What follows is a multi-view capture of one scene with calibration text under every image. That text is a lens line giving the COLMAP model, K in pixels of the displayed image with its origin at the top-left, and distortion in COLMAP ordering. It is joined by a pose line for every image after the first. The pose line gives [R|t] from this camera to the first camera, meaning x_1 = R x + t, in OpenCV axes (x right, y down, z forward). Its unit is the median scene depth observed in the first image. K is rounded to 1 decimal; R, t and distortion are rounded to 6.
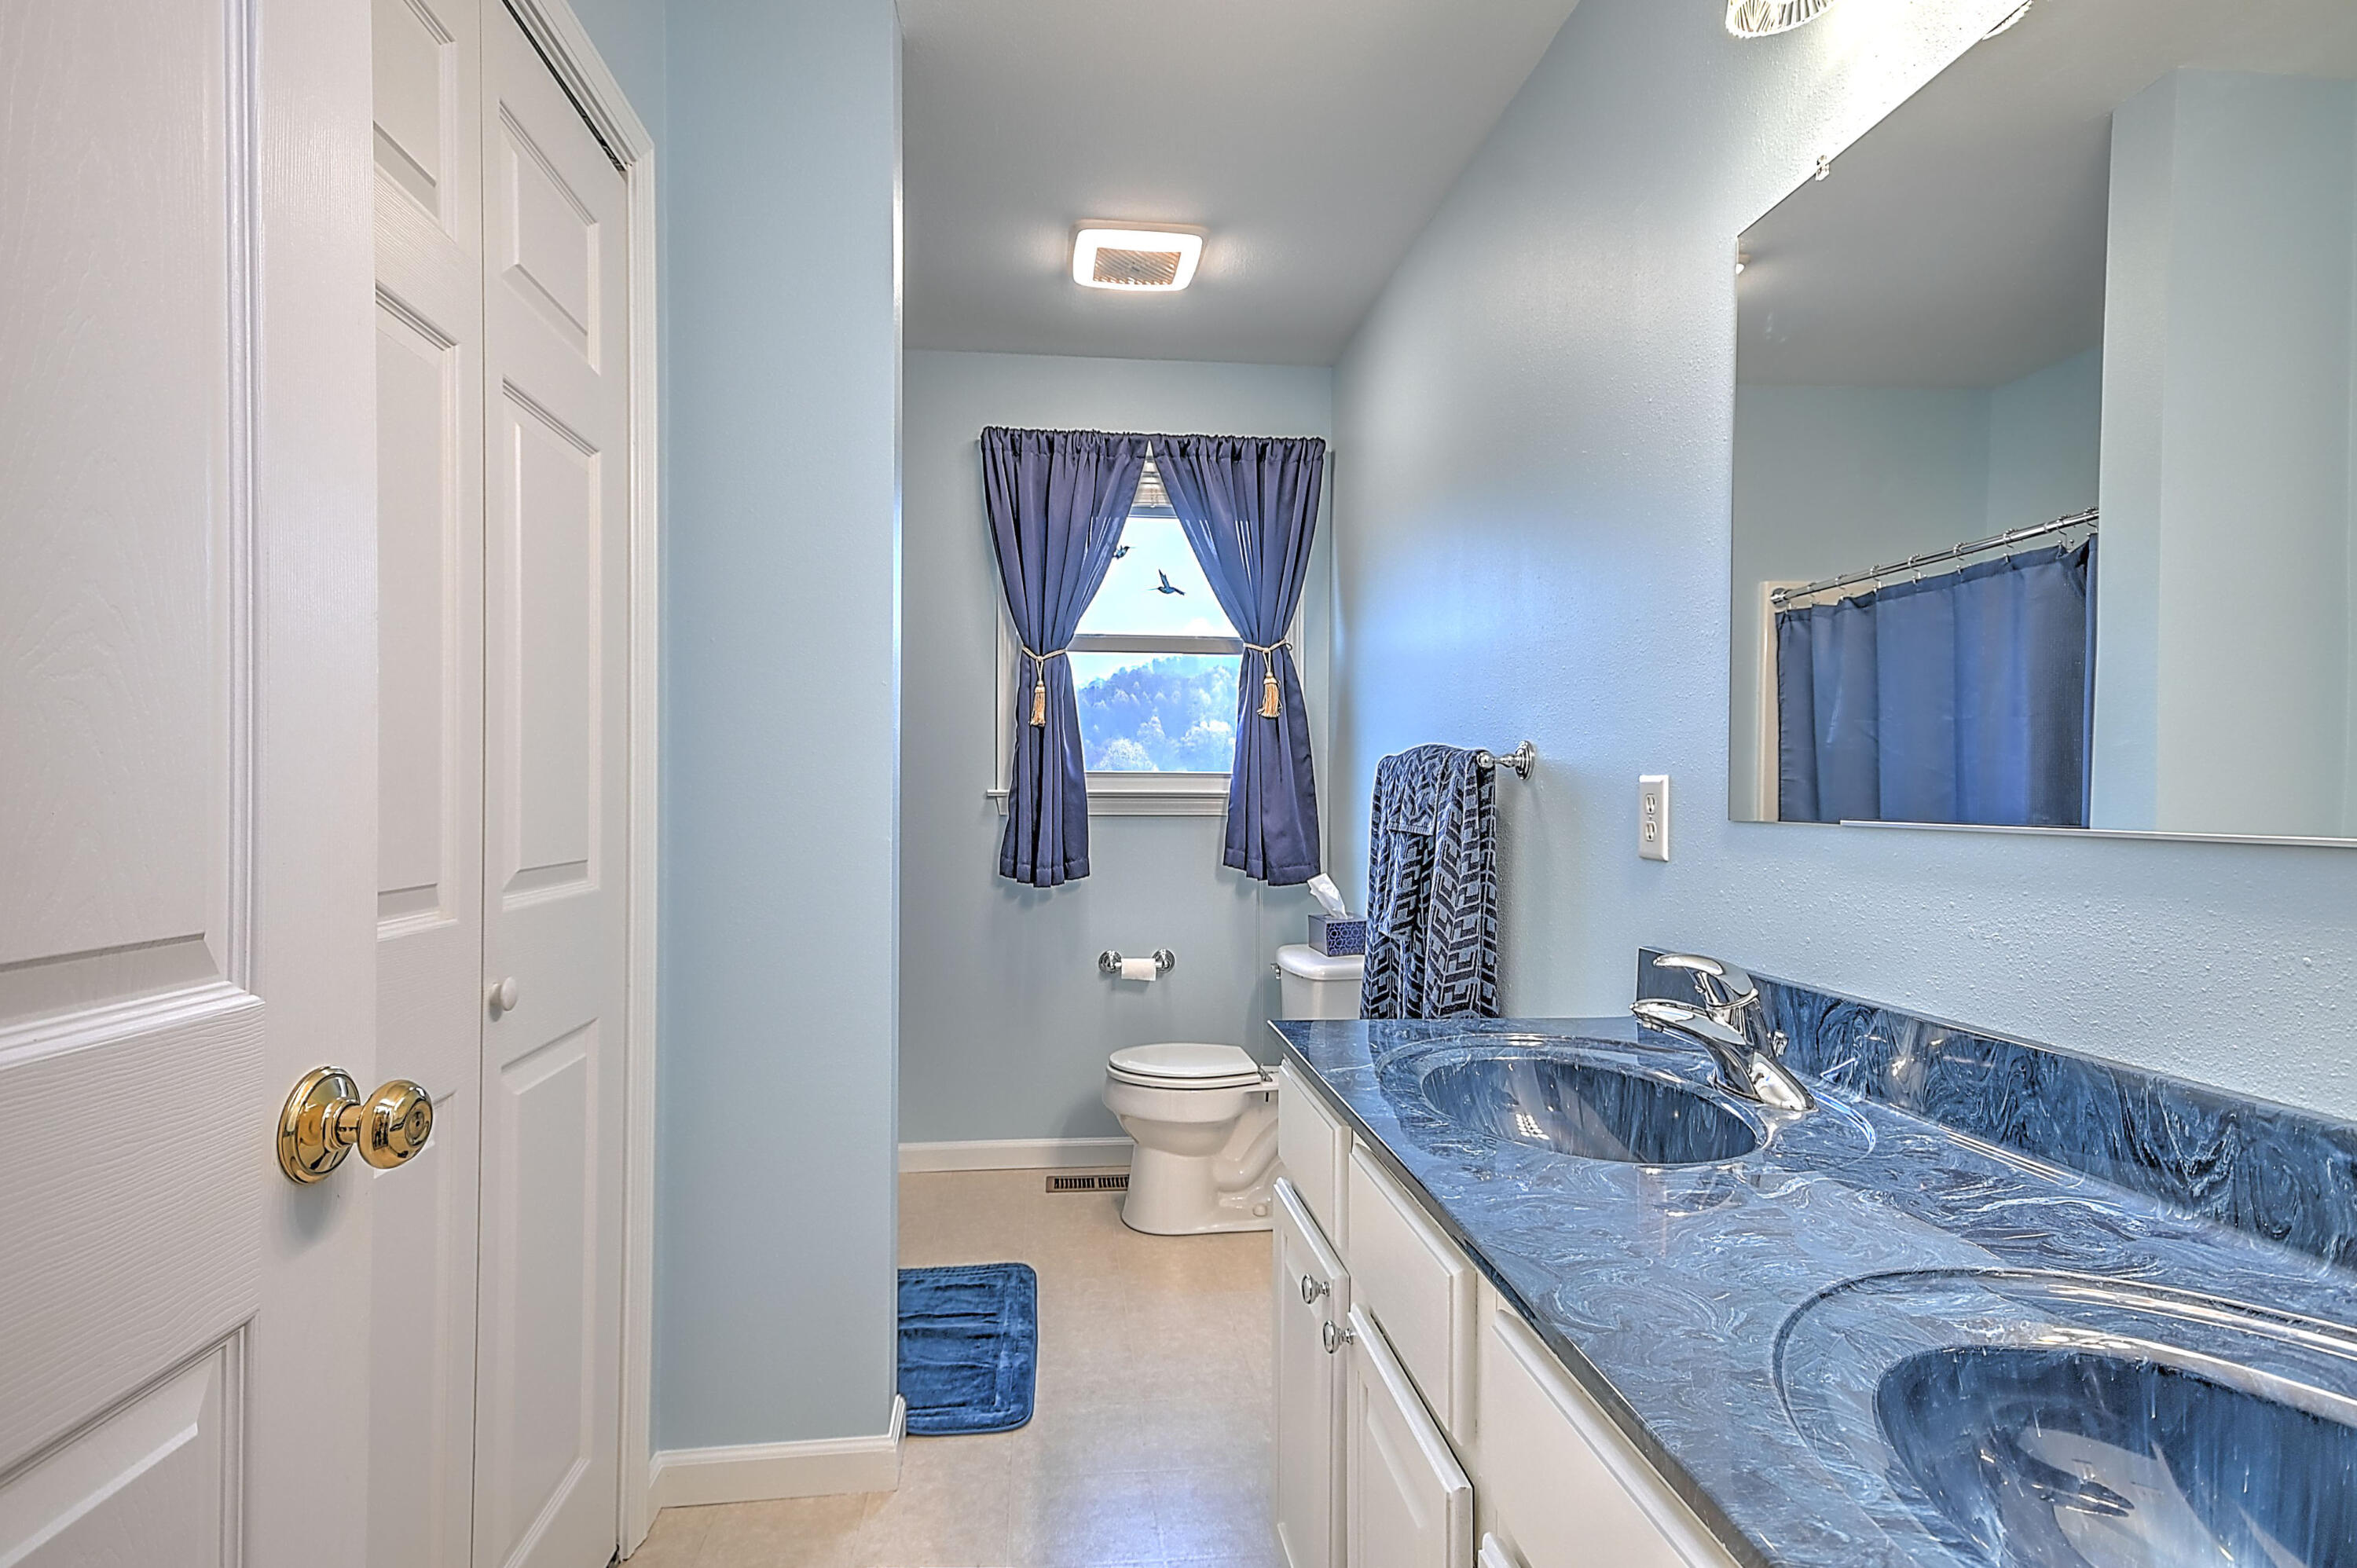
lens RADIAL K [[1185.3, 0, 1178.5], [0, 1185.3, 784.0], [0, 0, 1]] dist [0.003501, -0.000672]
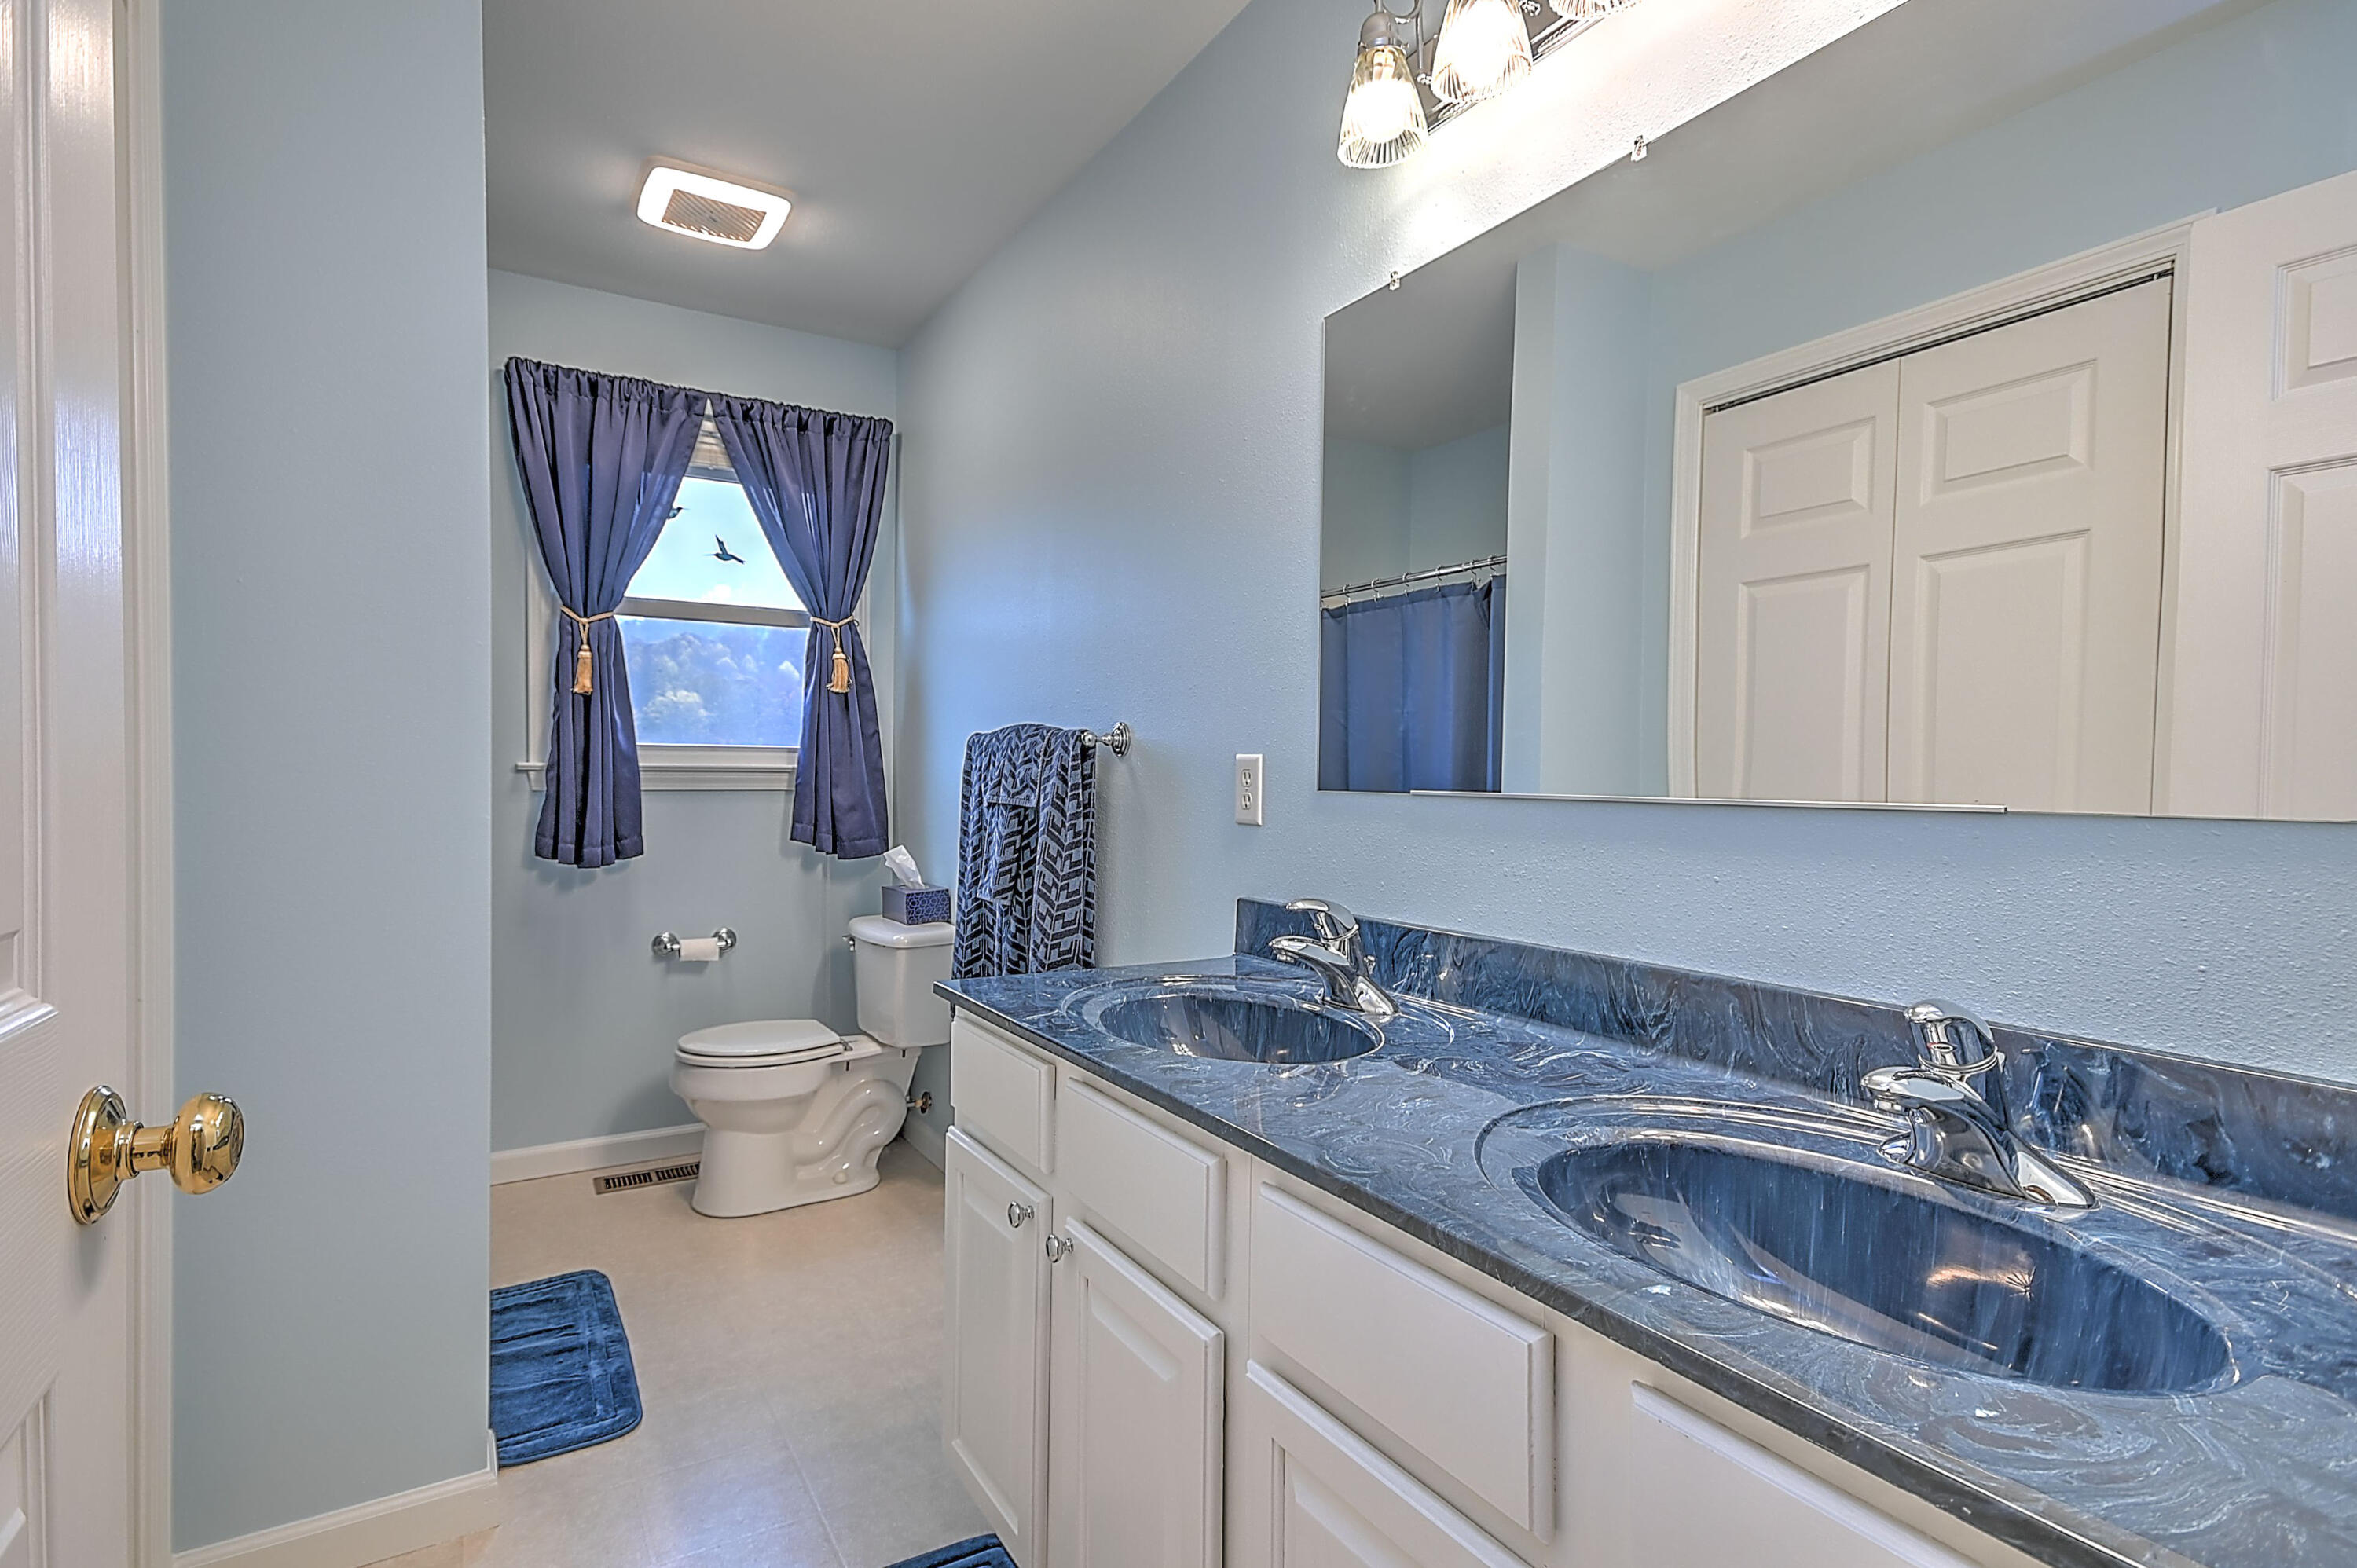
lens RADIAL K [[1162.9, 0, 1178.5], [0, 1162.9, 784.0], [0, 0, 1]] dist [-0.003871, 0.000558]
pose [[0.898719, -0.001183, 0.438523, -0.119218], [-0.007973, 0.999787, 0.019037, 0.000440], [-0.438452, -0.020606, 0.898518, -0.018015]]
